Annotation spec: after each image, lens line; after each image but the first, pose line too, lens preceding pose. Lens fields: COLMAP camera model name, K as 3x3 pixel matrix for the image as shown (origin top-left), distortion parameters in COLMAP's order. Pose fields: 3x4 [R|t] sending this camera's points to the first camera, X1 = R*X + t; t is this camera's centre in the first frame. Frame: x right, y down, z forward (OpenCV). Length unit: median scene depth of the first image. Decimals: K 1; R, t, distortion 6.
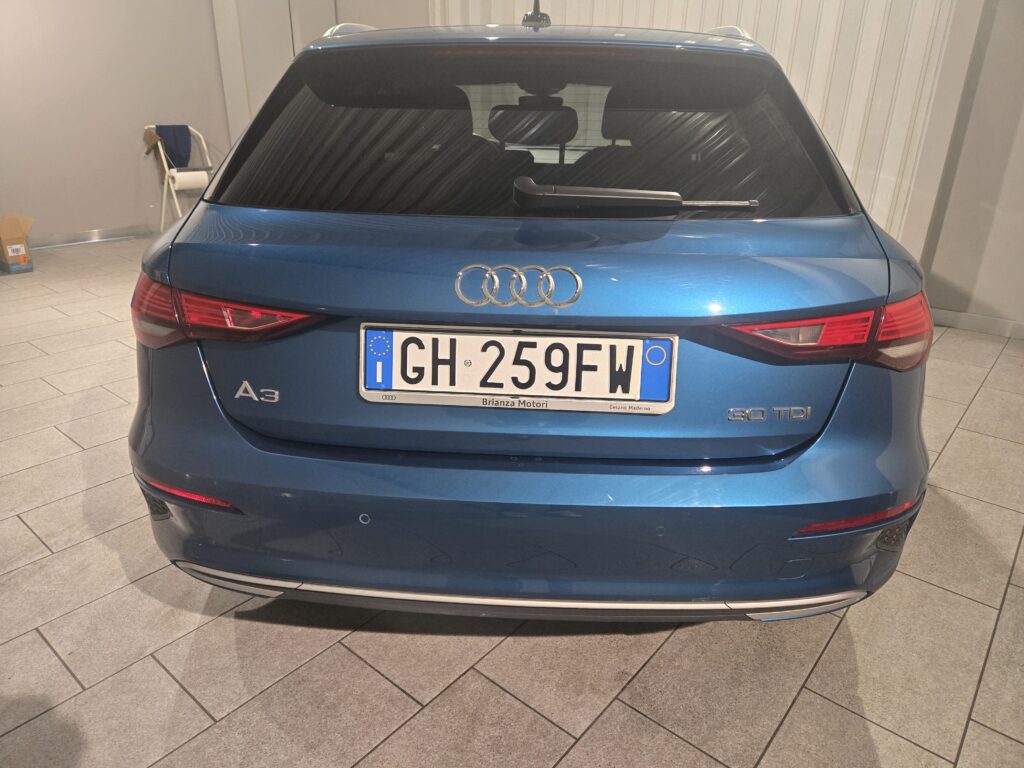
lens RADIAL K [[714.6, 0, 508.7], [0, 714.6, 381.0], [0, 0, 1]] dist [-0.012659, -0.004597]
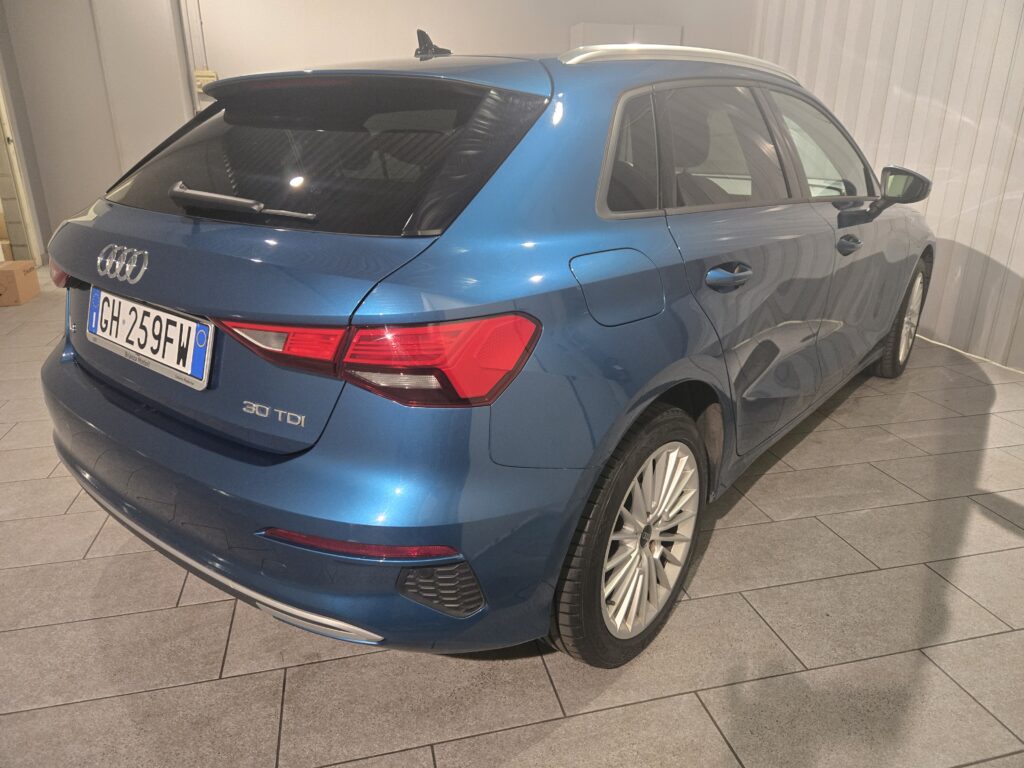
lens RADIAL K [[714.6, 0, 514.6], [0, 714.6, 389.0], [0, 0, 1]] dist [-0.012659, -0.004597]
pose [[0.820457, 0.199064, -0.535932, 1.226348], [-0.220472, 0.975082, 0.024661, -0.094143], [0.527486, 0.097925, 0.843901, 0.307911]]
